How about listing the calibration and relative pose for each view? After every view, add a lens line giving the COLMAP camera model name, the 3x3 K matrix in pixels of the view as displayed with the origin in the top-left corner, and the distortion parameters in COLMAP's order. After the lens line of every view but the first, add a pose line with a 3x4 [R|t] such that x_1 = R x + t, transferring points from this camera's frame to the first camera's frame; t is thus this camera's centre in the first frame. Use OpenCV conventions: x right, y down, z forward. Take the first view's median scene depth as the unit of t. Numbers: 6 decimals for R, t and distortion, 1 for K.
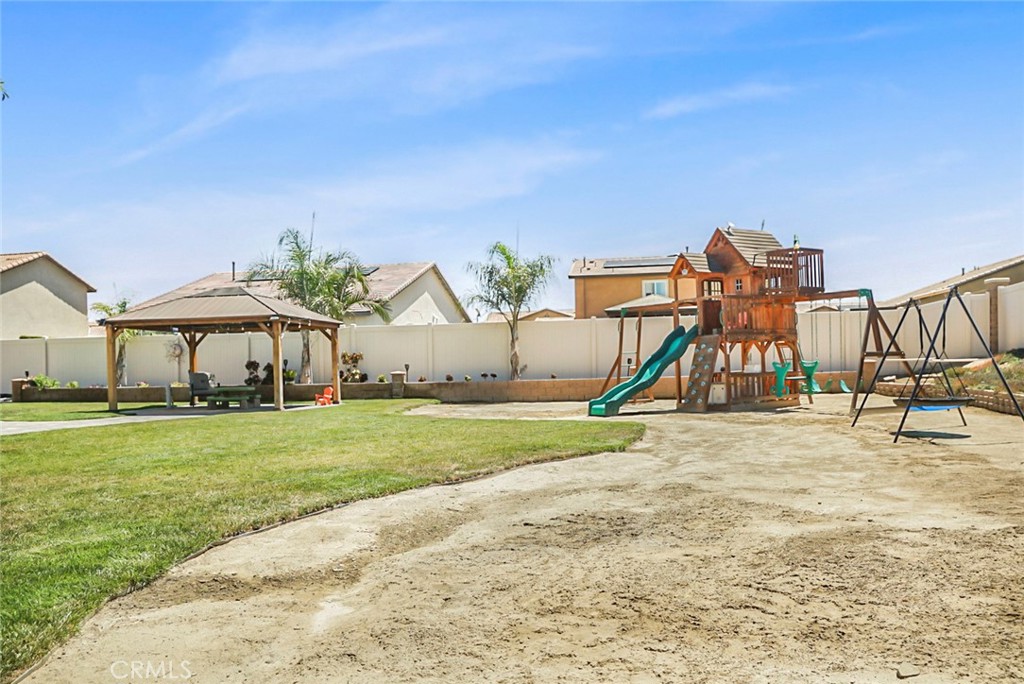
lens RADIAL K [[750.0, 0, 510.7], [0, 750.0, 323.1], [0, 0, 1]] dist [-0.173234, 0.087758]
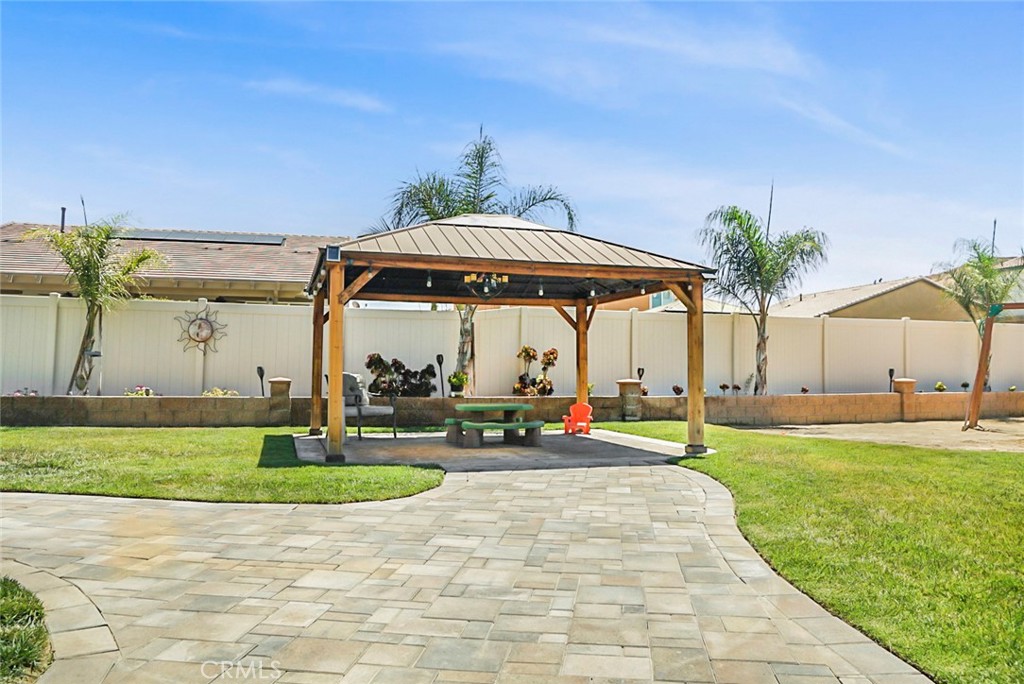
lens RADIAL K [[750.0, 0, 510.7], [0, 750.0, 323.1], [0, 0, 1]] dist [-0.173234, 0.087758]
pose [[0.917243, 0.055891, 0.394386, -0.513996], [-0.053675, 0.998420, -0.016659, 0.032060], [-0.394694, -0.005888, 0.918794, 0.441648]]
